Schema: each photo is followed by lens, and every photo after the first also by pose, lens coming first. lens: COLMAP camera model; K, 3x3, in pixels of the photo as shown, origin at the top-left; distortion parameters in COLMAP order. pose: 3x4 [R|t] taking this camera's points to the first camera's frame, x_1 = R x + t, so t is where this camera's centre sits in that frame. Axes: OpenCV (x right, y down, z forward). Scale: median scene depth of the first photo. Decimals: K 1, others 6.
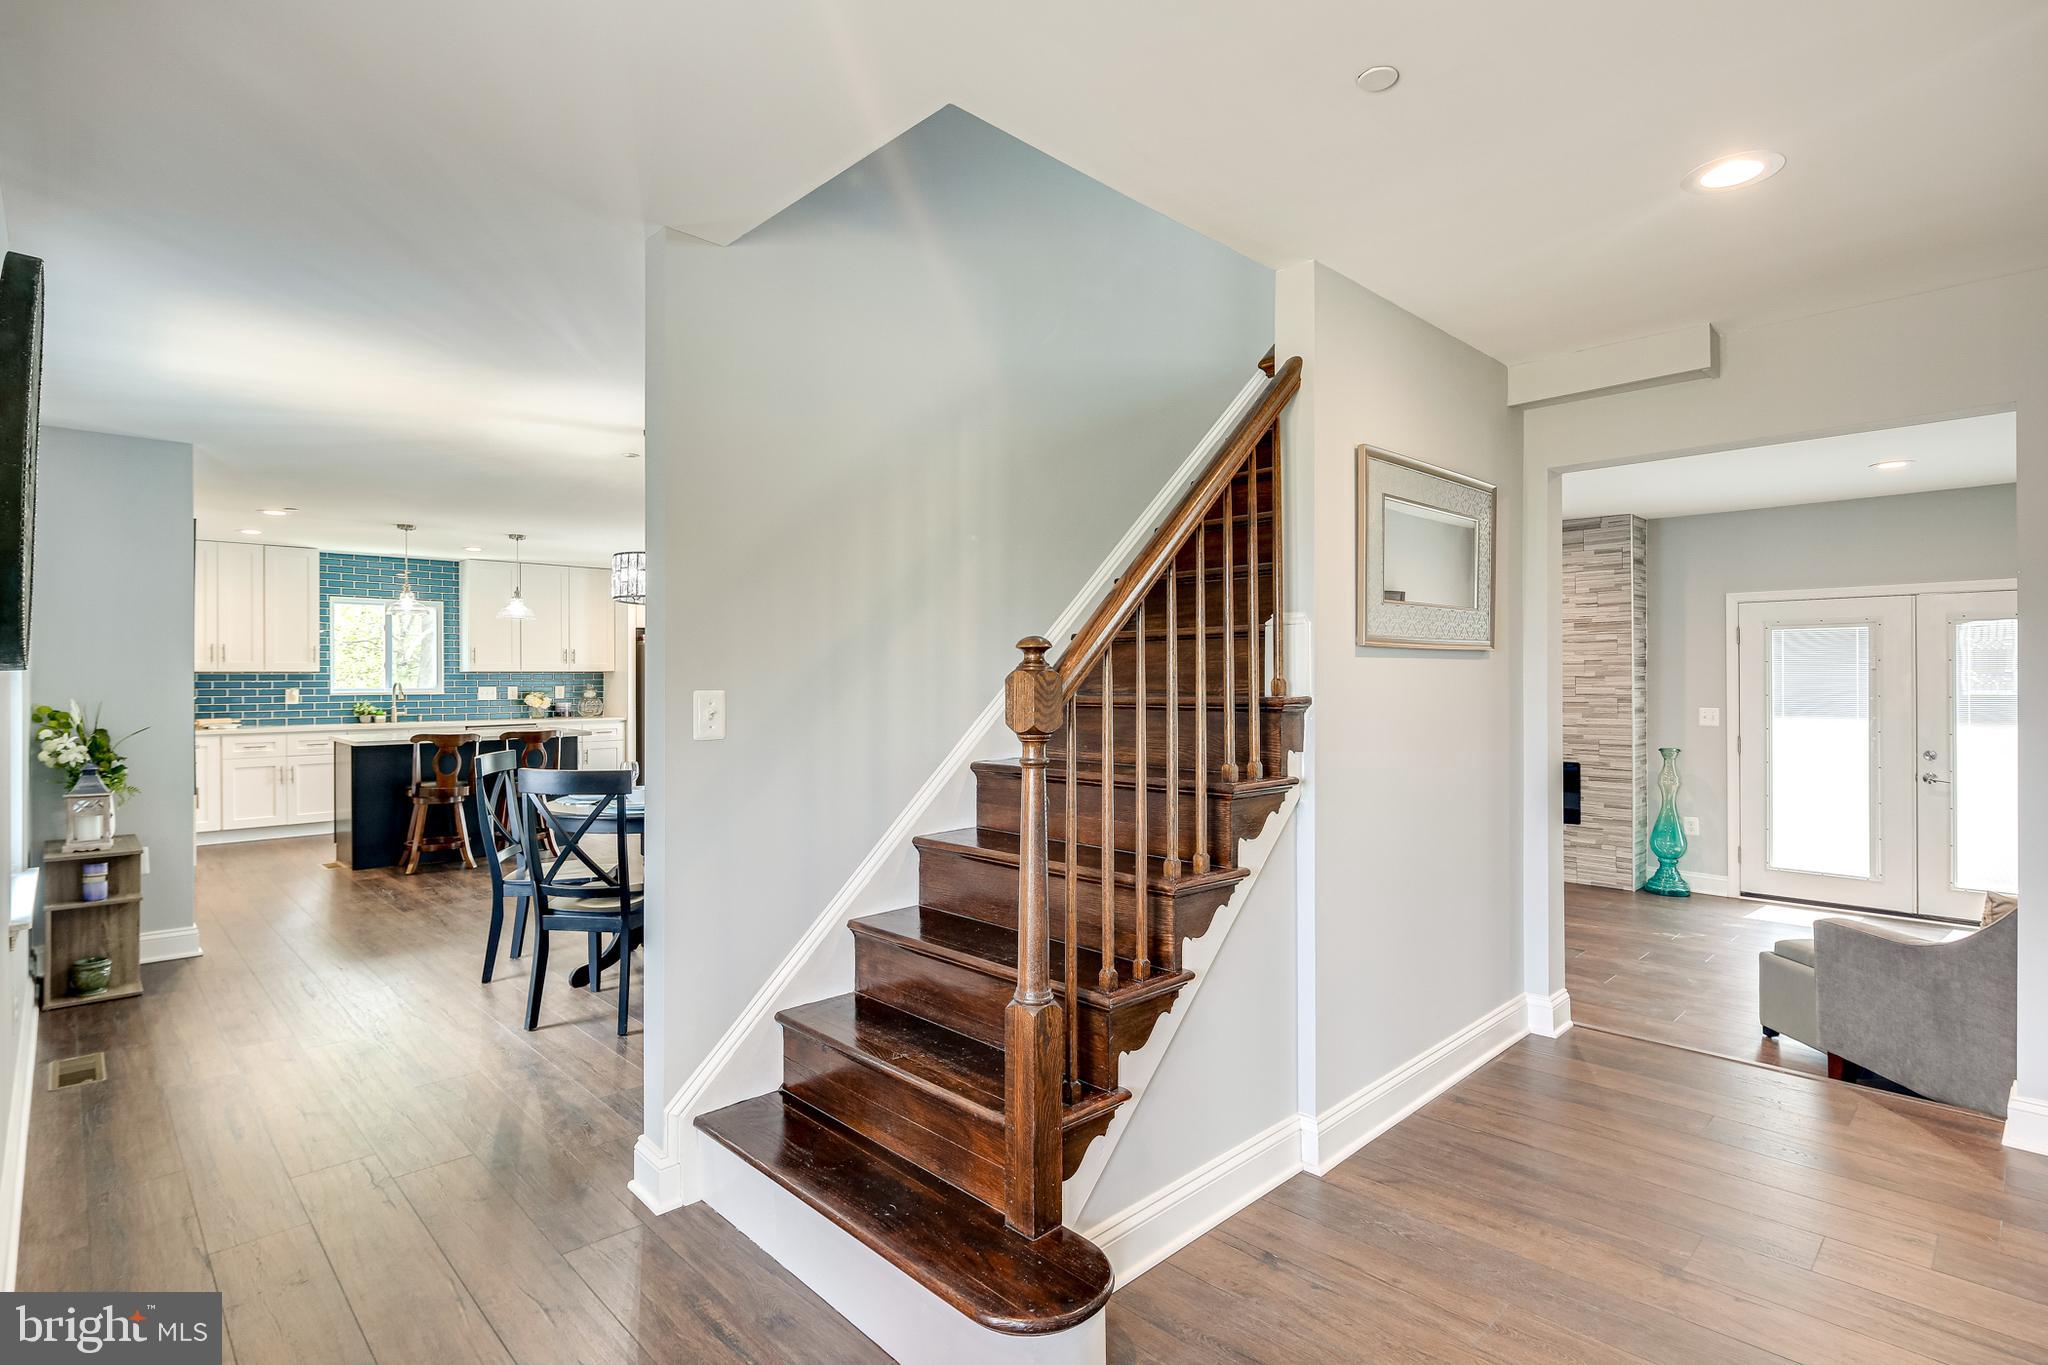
lens RADIAL K [[993.0, 0, 1028.4], [0, 993.0, 676.6], [0, 0, 1]] dist [0.011823, -0.006080]
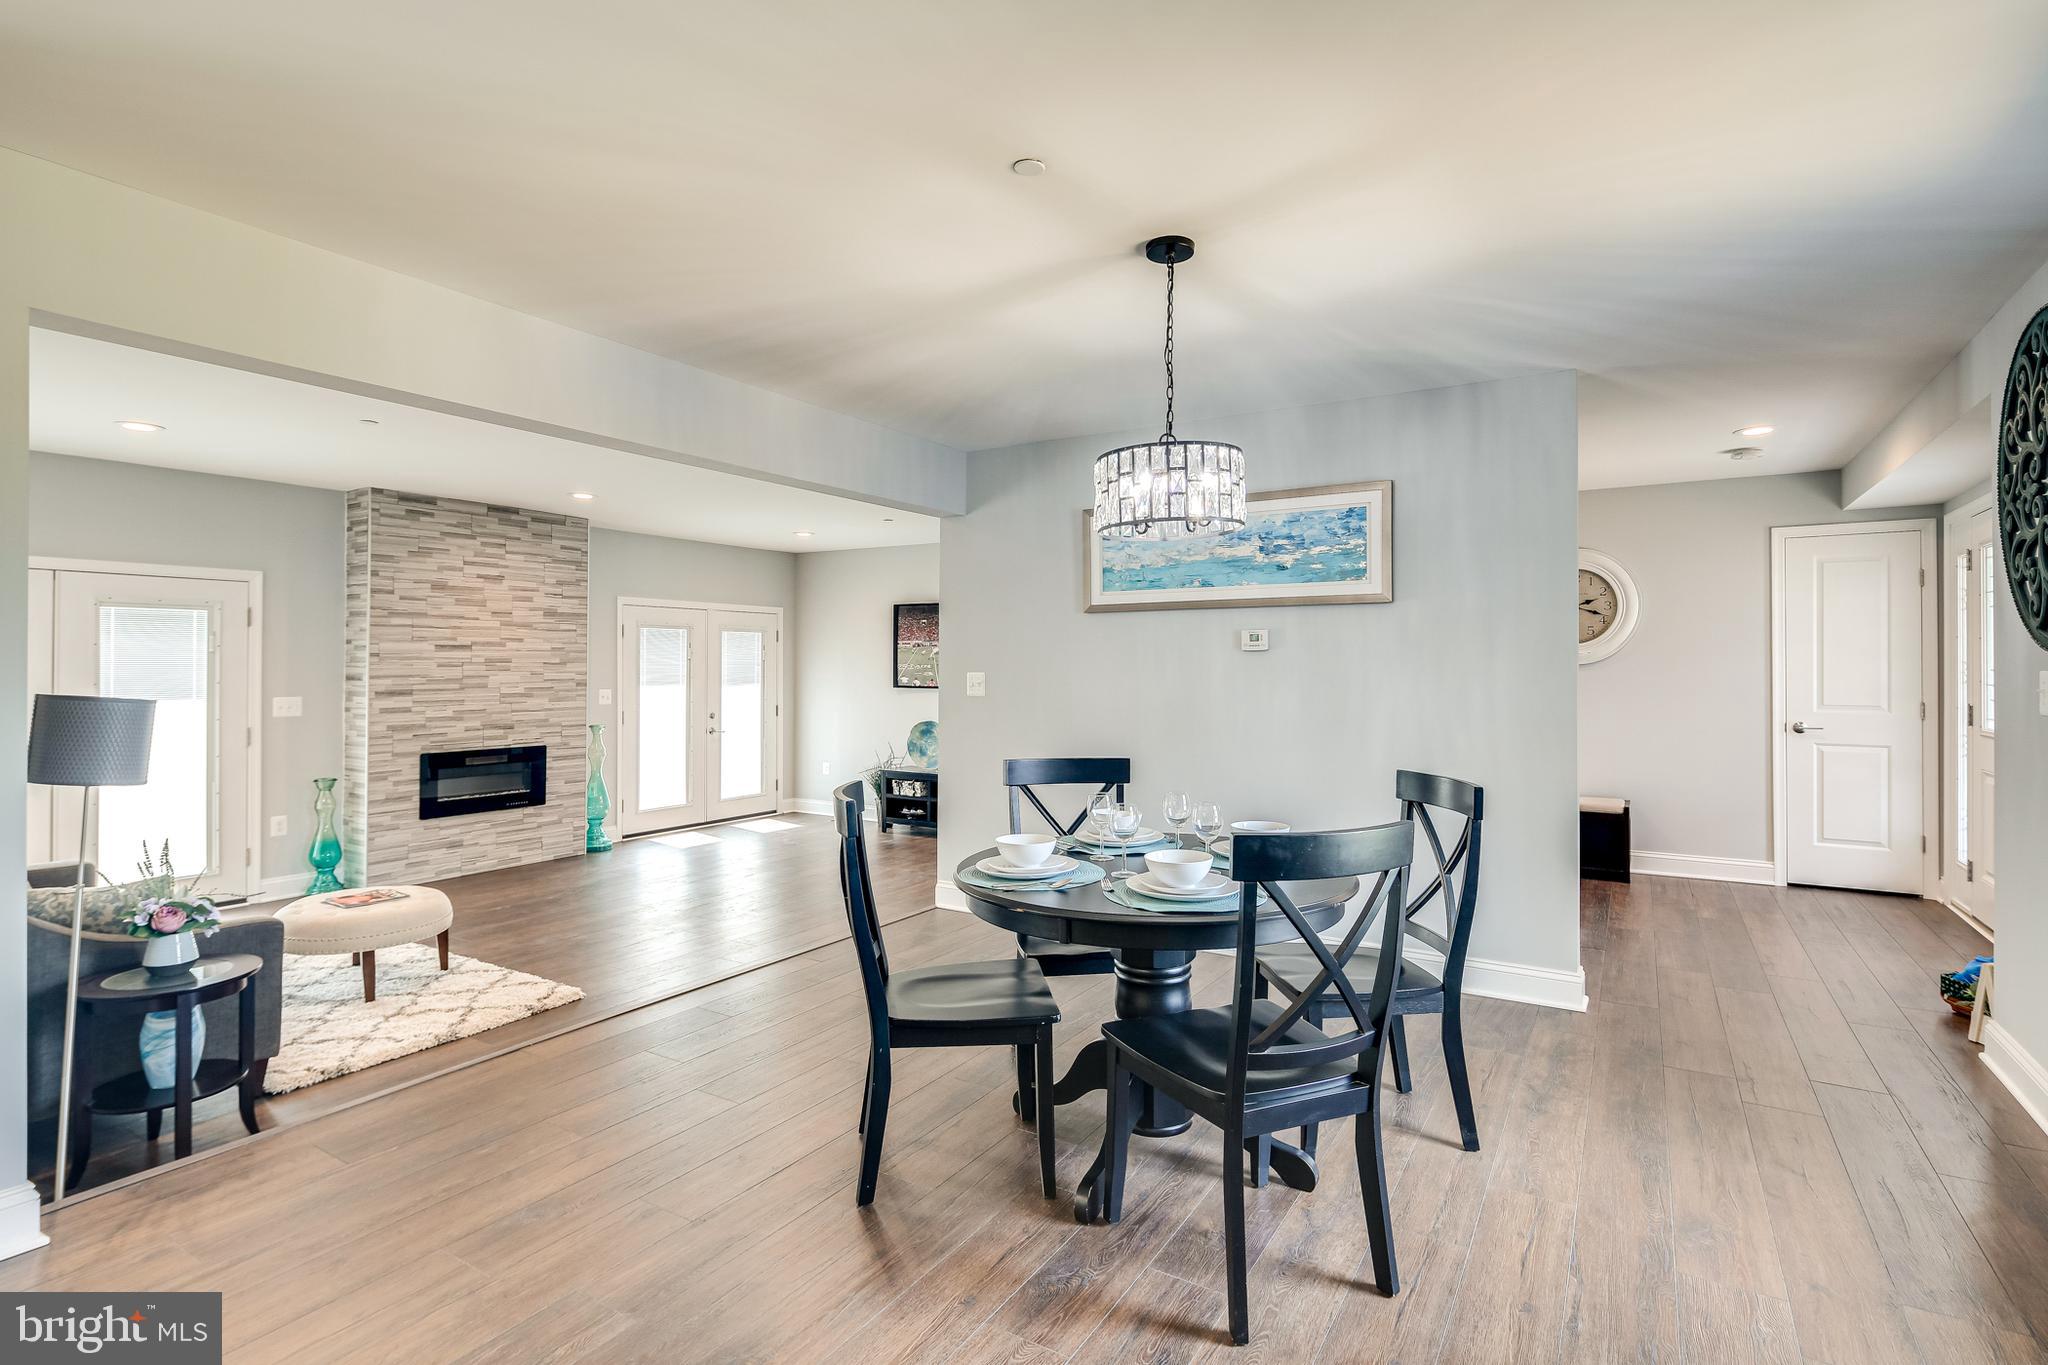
lens RADIAL K [[993.0, 0, 1013.0], [0, 993.0, 657.4], [0, 0, 1]] dist [0.011823, -0.006080]
pose [[-0.238166, 0.011653, 0.971155, -0.581318], [-0.002569, 0.999917, -0.012628, 0.006141], [-0.971221, -0.005503, -0.238116, 0.774741]]
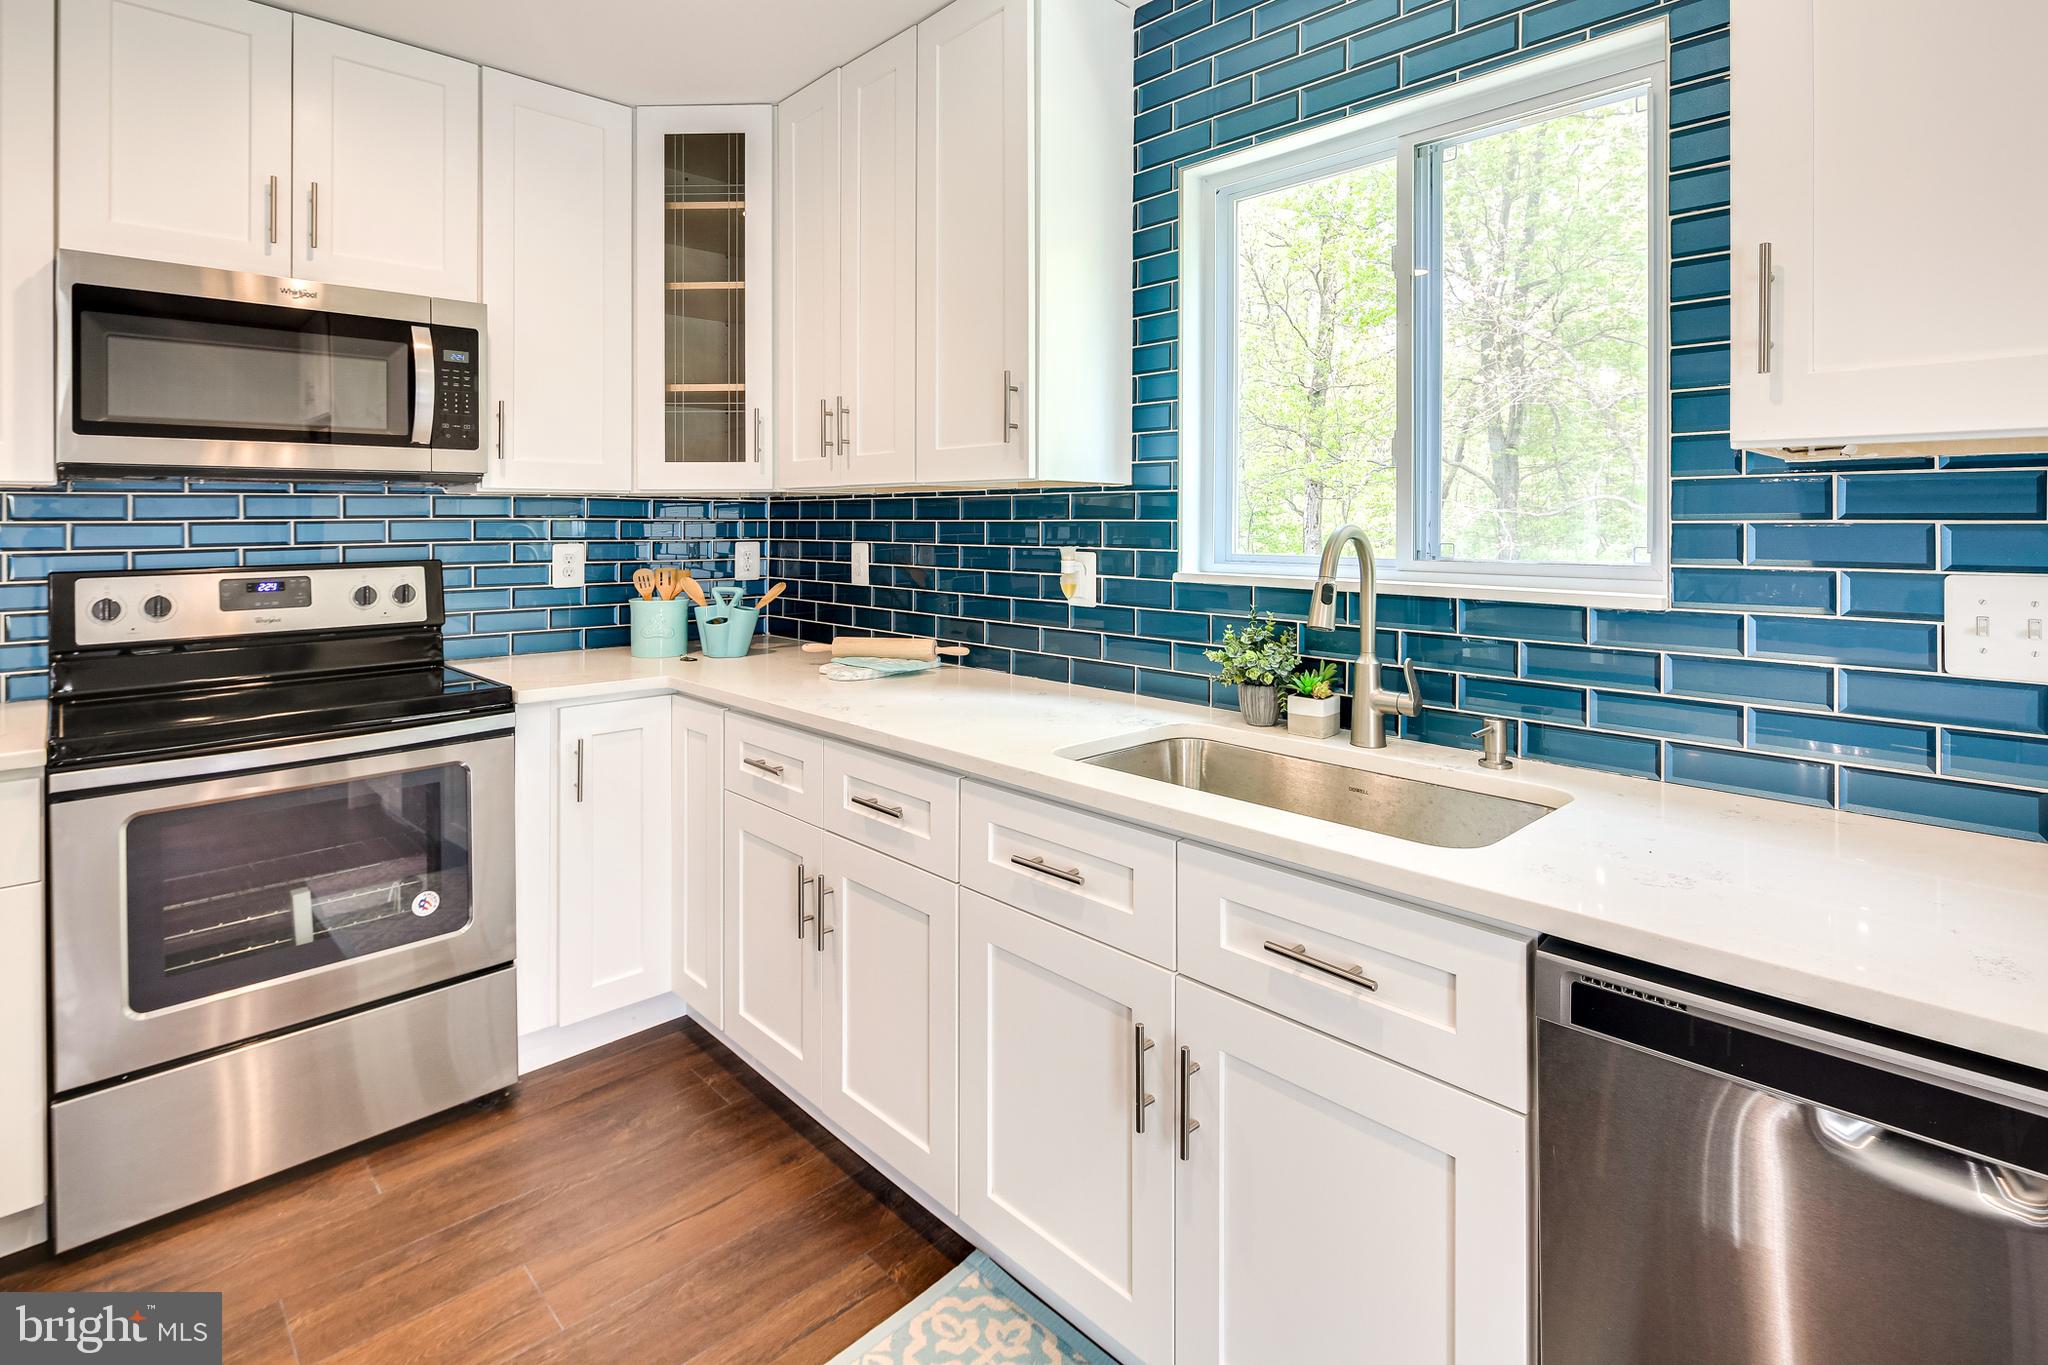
lens RADIAL K [[993.0, 0, 1020.4], [0, 993.0, 516.4], [0, 0, 1]] dist [0.011823, -0.006080]
pose [[-0.012362, -0.003299, -0.999918, -0.570785], [-0.001345, 0.999994, -0.003282, 0.005165], [0.999923, 0.001304, -0.012367, 1.194137]]
